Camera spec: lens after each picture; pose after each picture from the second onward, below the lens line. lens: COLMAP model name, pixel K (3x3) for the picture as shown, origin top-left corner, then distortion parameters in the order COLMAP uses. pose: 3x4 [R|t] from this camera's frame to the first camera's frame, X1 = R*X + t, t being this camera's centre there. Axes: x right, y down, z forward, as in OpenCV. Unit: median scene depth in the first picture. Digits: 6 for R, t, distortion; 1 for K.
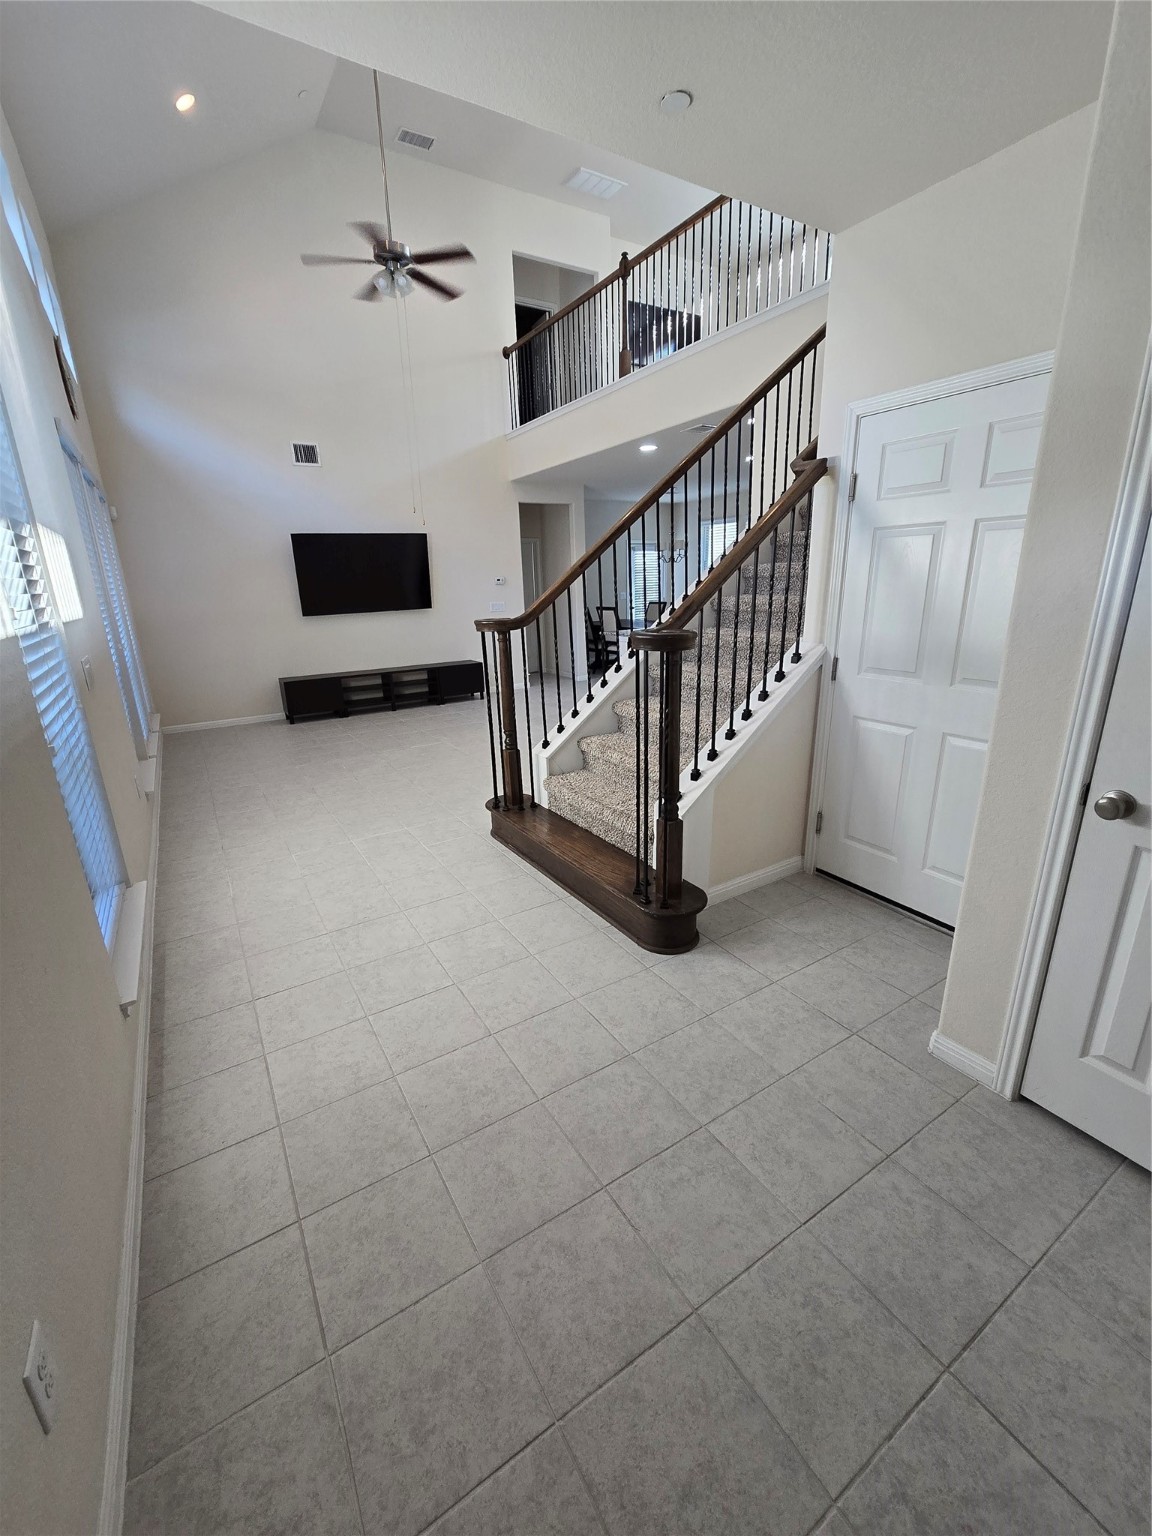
lens RADIAL K [[617.4, 0, 570.5], [0, 617.4, 773.4], [0, 0, 1]] dist [0.011046, -0.016390]
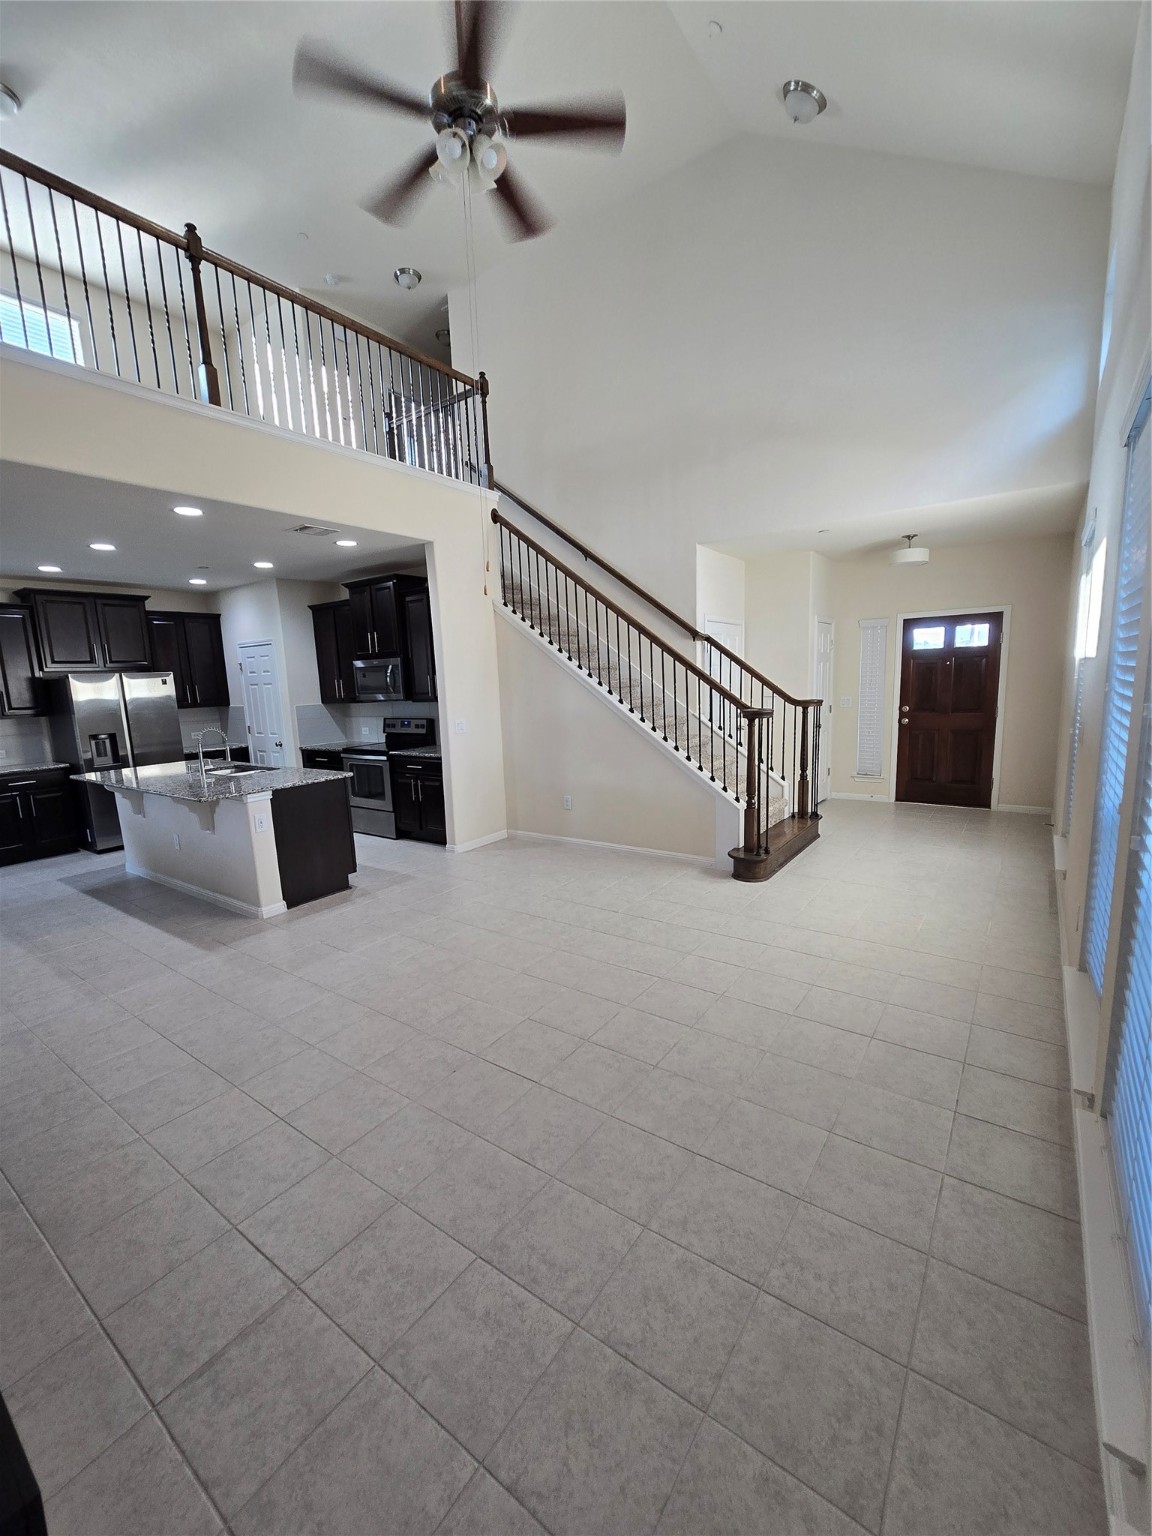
lens RADIAL K [[635.5, 0, 572.8], [0, 635.5, 776.3], [0, 0, 1]] dist [-0.000510, 0.000911]
pose [[-0.377256, -0.094473, 0.921278, -0.579166], [0.327166, 0.917046, 0.228011, -0.258472], [-0.866395, 0.387429, -0.315053, 0.851592]]
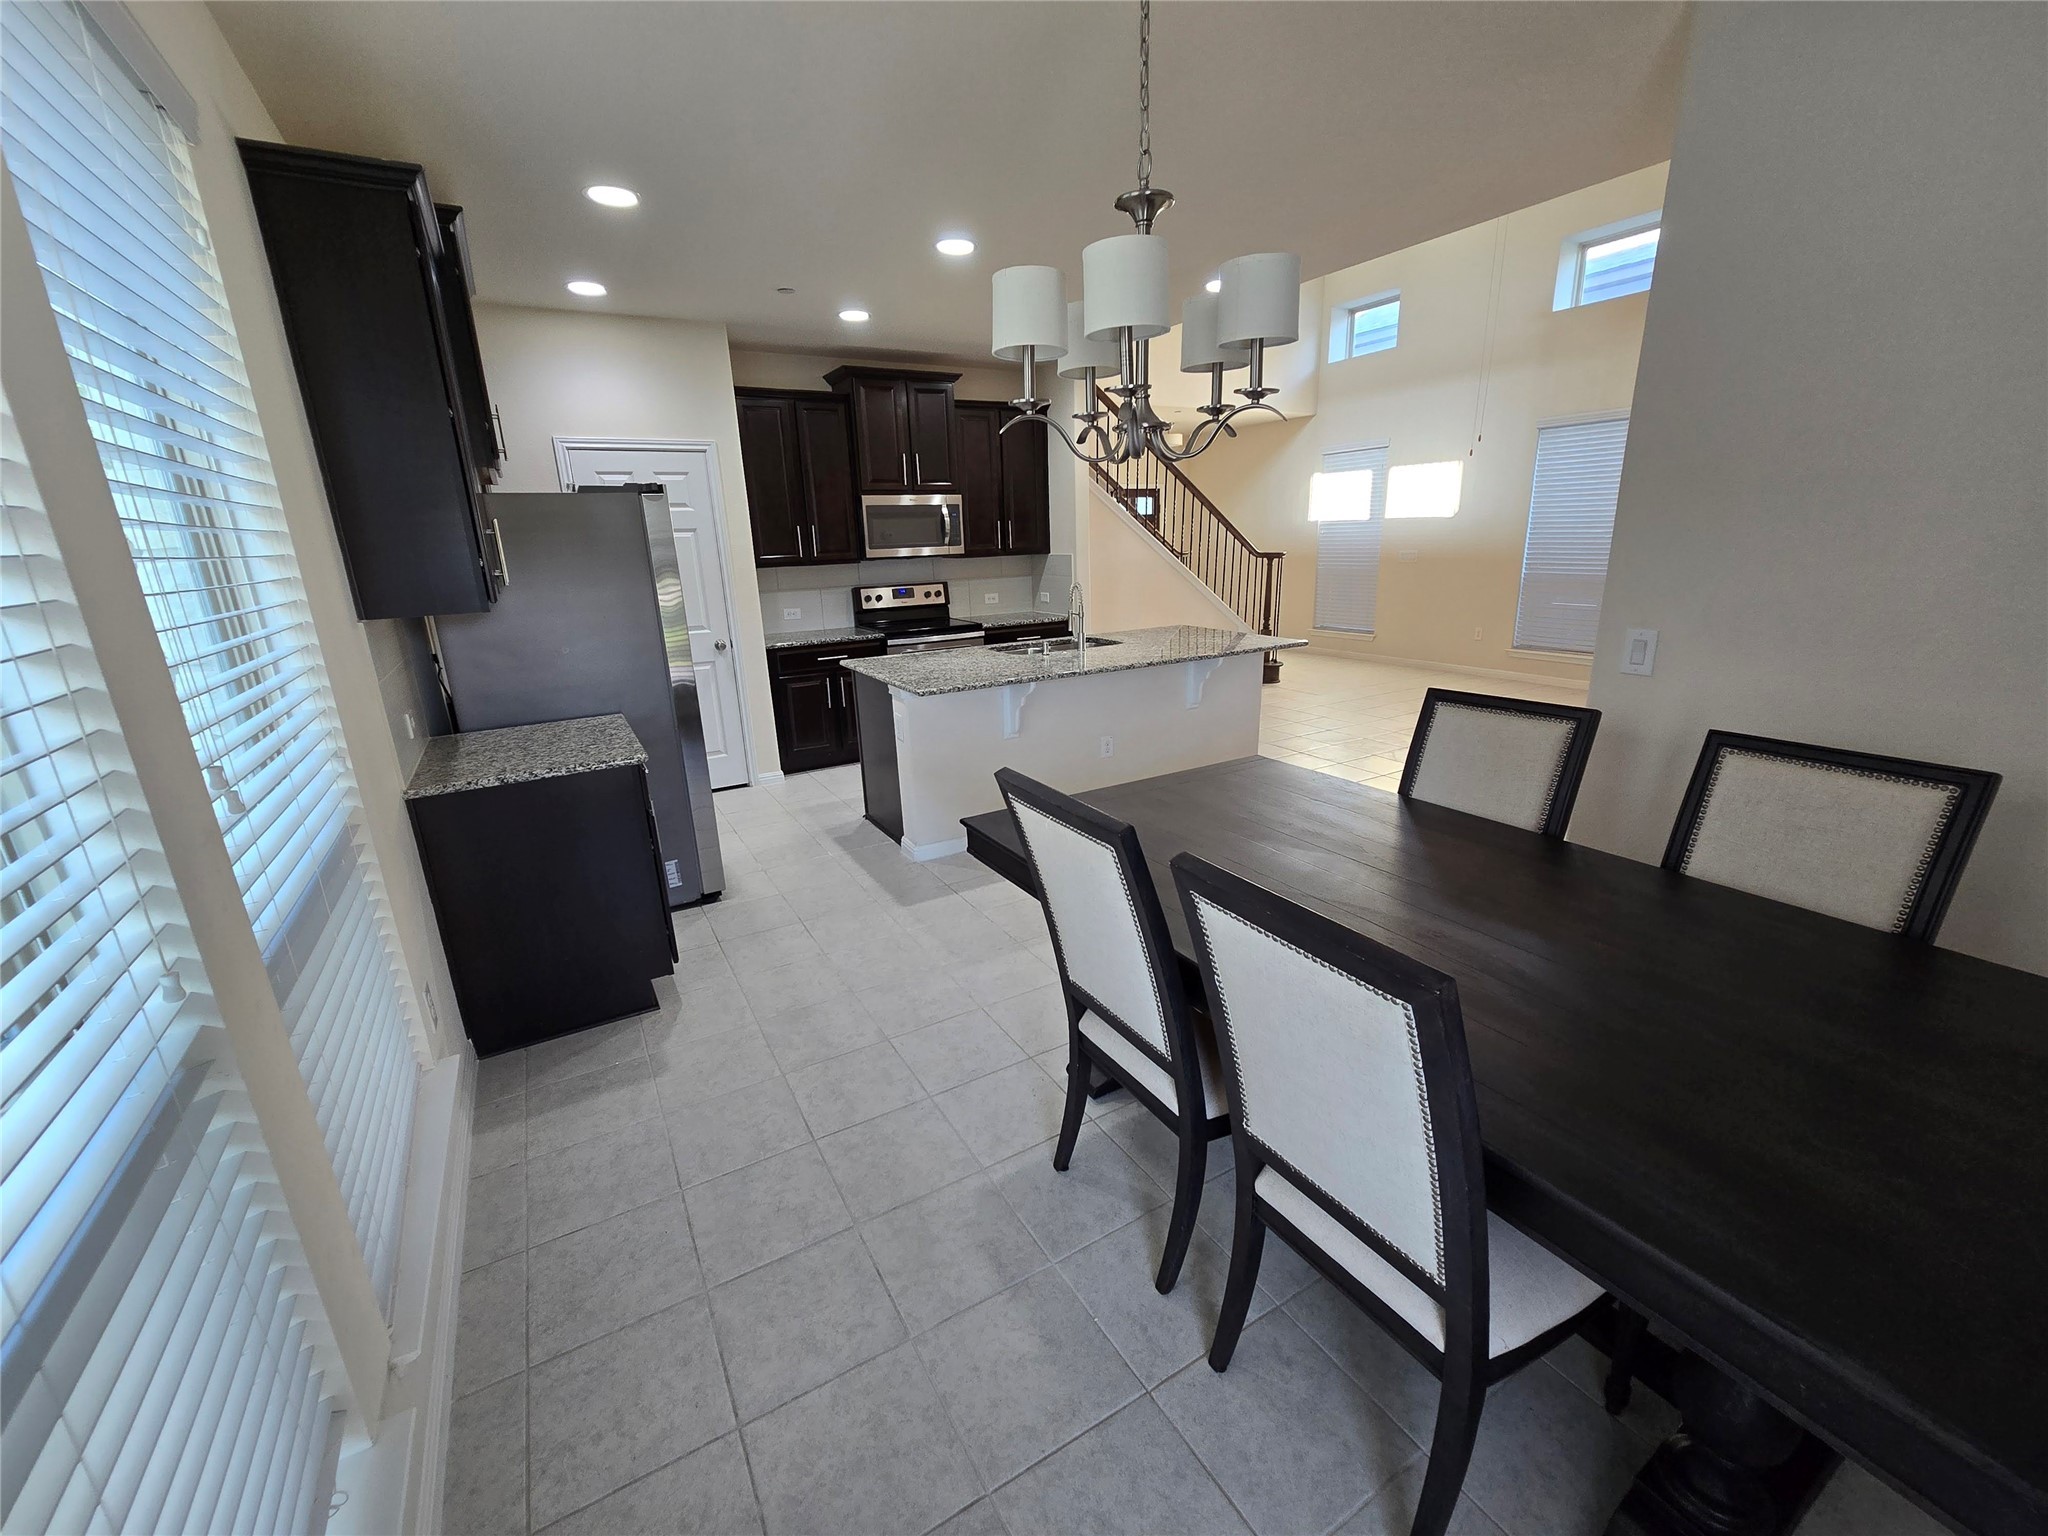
lens RADIAL K [[823.3, 0, 1024.2], [0, 823.3, 773.7], [0, 0, 1]] dist [0.011046, -0.016390]
pose [[-0.997507, 0.052467, 0.047201, 0.241479], [0.069874, 0.828186, 0.556080, -0.509146], [-0.009915, 0.557992, -0.829787, 1.557879]]
